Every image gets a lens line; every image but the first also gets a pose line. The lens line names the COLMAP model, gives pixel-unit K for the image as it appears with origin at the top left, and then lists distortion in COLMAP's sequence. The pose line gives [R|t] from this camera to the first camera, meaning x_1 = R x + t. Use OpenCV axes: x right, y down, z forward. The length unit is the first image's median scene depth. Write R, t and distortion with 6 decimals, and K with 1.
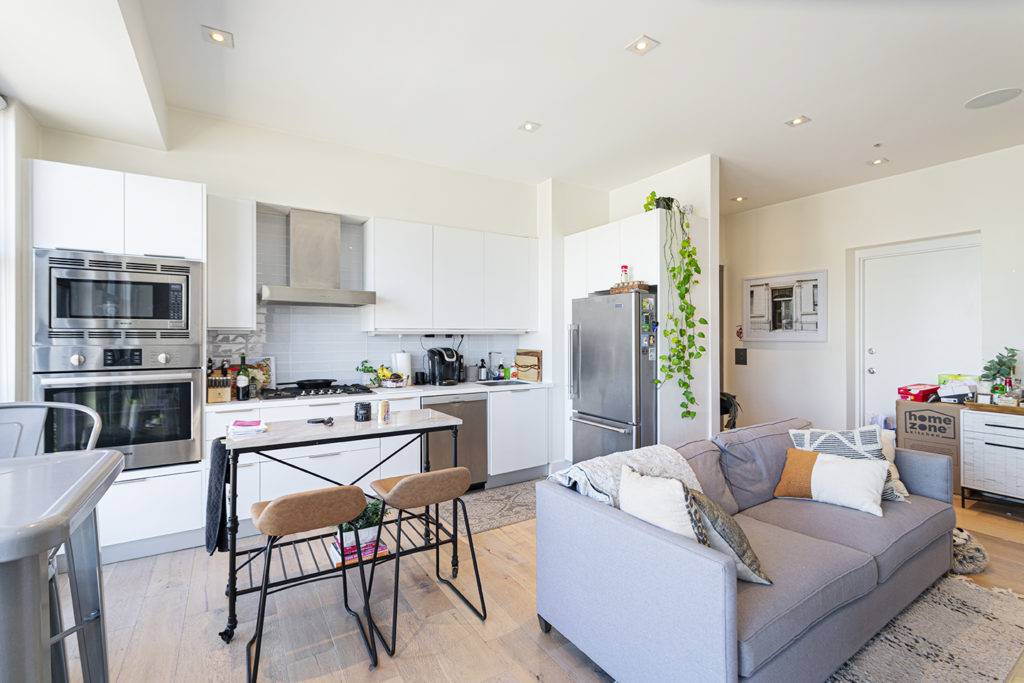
lens RADIAL K [[453.0, 0, 512.0], [0, 453.0, 341.5], [0, 0, 1]] dist [0.002834, -0.000107]
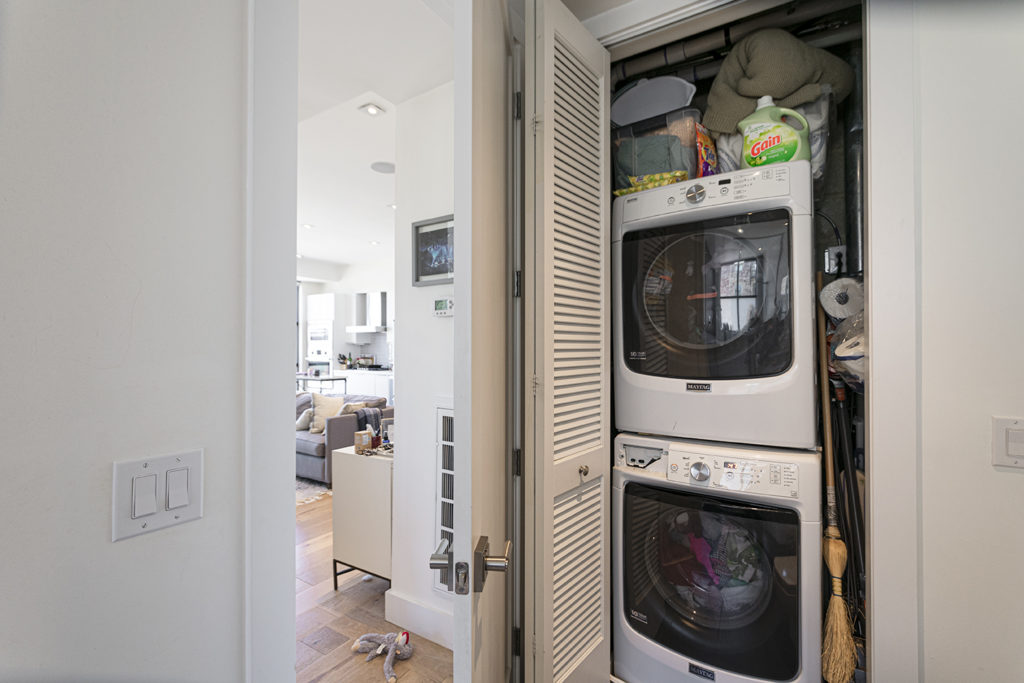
lens RADIAL K [[447.9, 0, 512.3], [0, 447.9, 354.6], [0, 0, 1]] dist [0.013246, -0.000068]
pose [[0.429969, 0.017428, -0.902675, 1.755693], [-0.008653, 0.999847, 0.015182, -0.006808], [0.902802, 0.001283, 0.430055, 0.581911]]
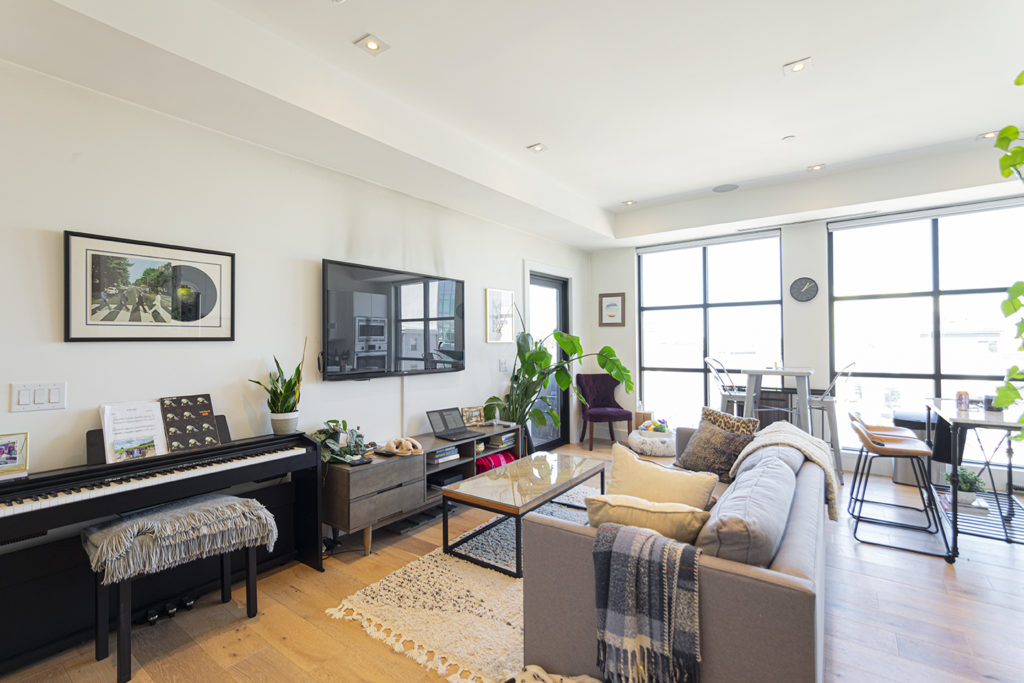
lens RADIAL K [[461.5, 0, 508.3], [0, 461.5, 341.8], [0, 0, 1]] dist [0.000868, -0.000031]
pose [[-0.929724, 0.007912, -0.368172, 0.795413], [0.006299, 0.999965, 0.005581, -0.009956], [0.368203, 0.002870, -0.929741, 1.055232]]
